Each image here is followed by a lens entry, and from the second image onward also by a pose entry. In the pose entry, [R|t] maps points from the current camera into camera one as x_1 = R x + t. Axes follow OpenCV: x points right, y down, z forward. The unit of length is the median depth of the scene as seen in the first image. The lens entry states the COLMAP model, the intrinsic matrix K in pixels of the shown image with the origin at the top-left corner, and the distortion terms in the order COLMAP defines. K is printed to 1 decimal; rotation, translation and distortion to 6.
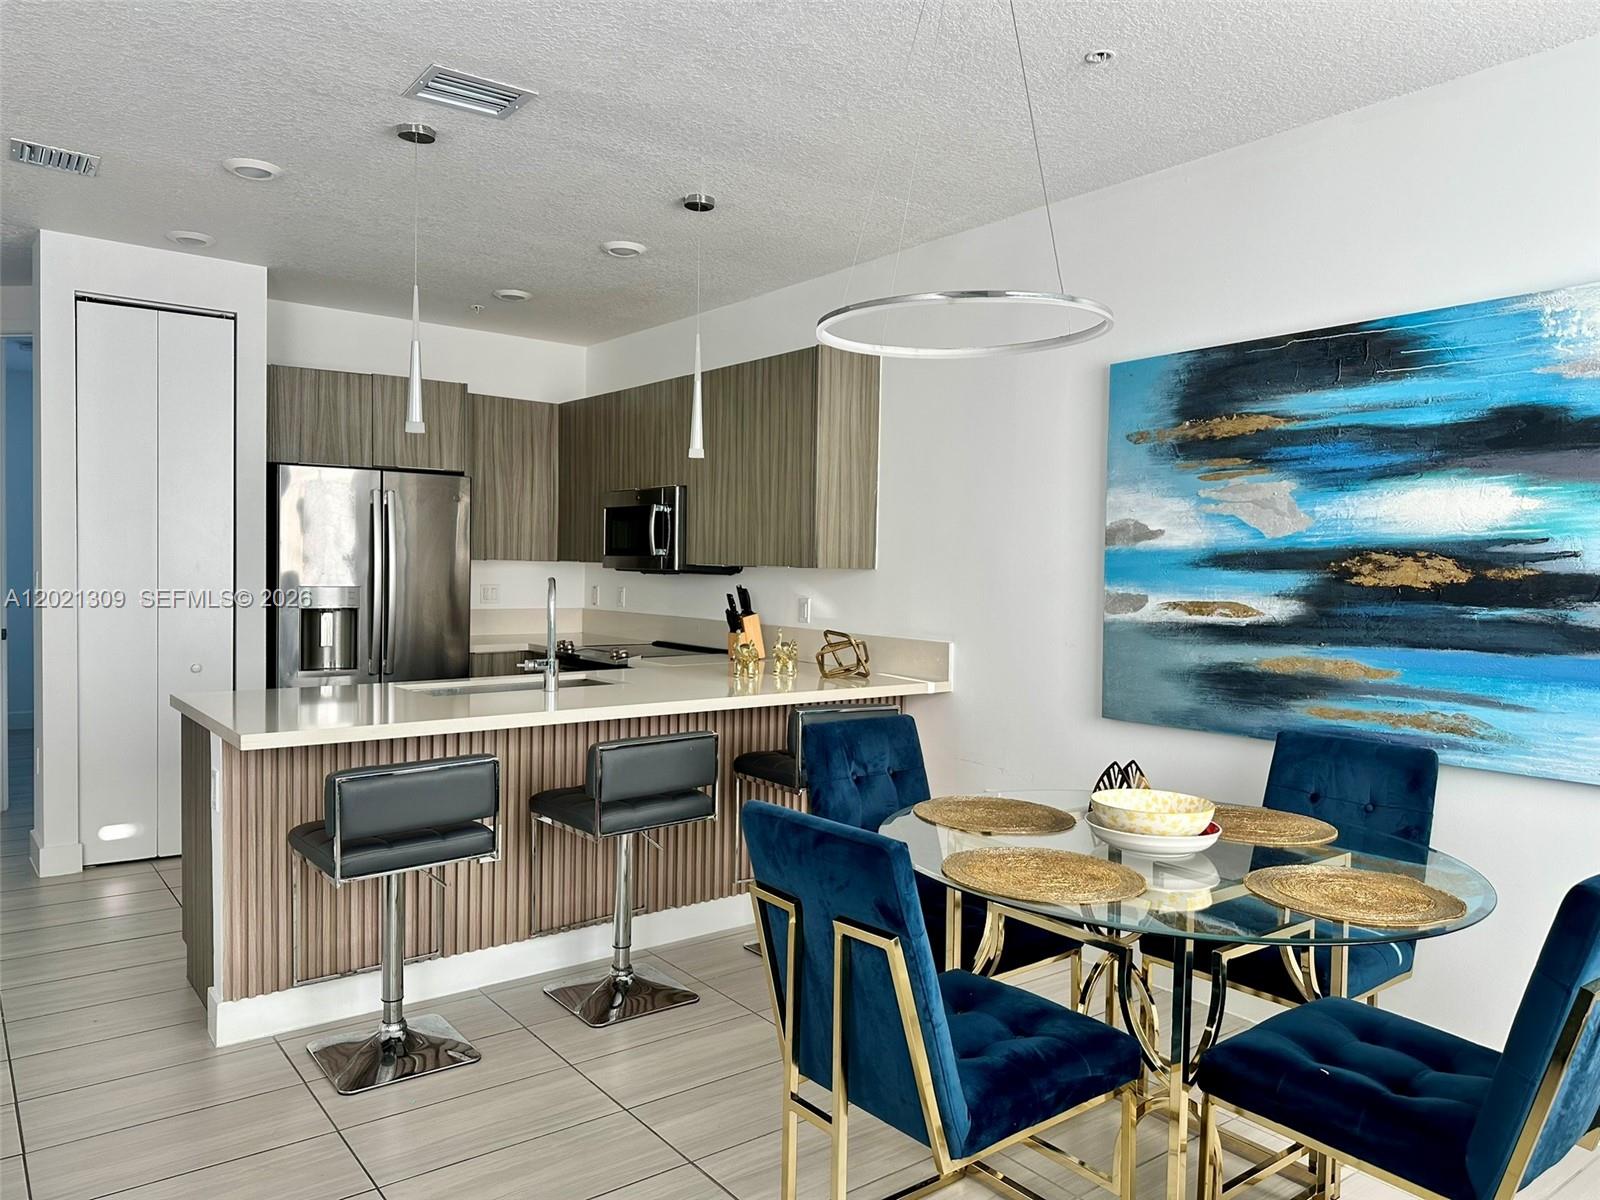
lens RADIAL K [[1102.1, 0, 803.7], [0, 1102.1, 592.6], [0, 0, 1]] dist [0.106156, -0.191914]
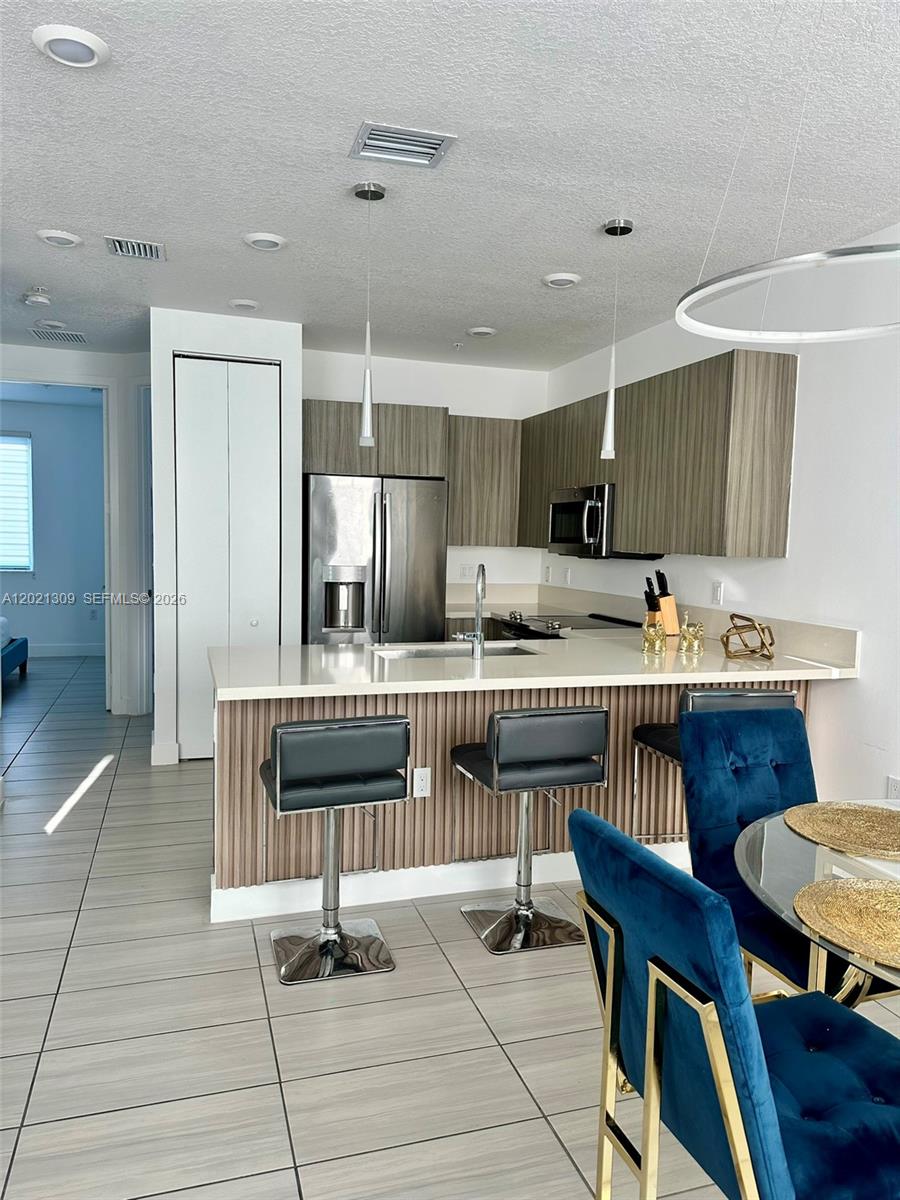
lens RADIAL K [[826.6, 0, 450.0], [0, 826.6, 600.0], [0, 0, 1]] dist [0.106156, -0.191914]
pose [[0.938034, 0.030063, -0.345237, 0.044153], [-0.015639, 0.998887, 0.044489, -0.012250], [0.346191, -0.036333, 0.937460, 0.134061]]
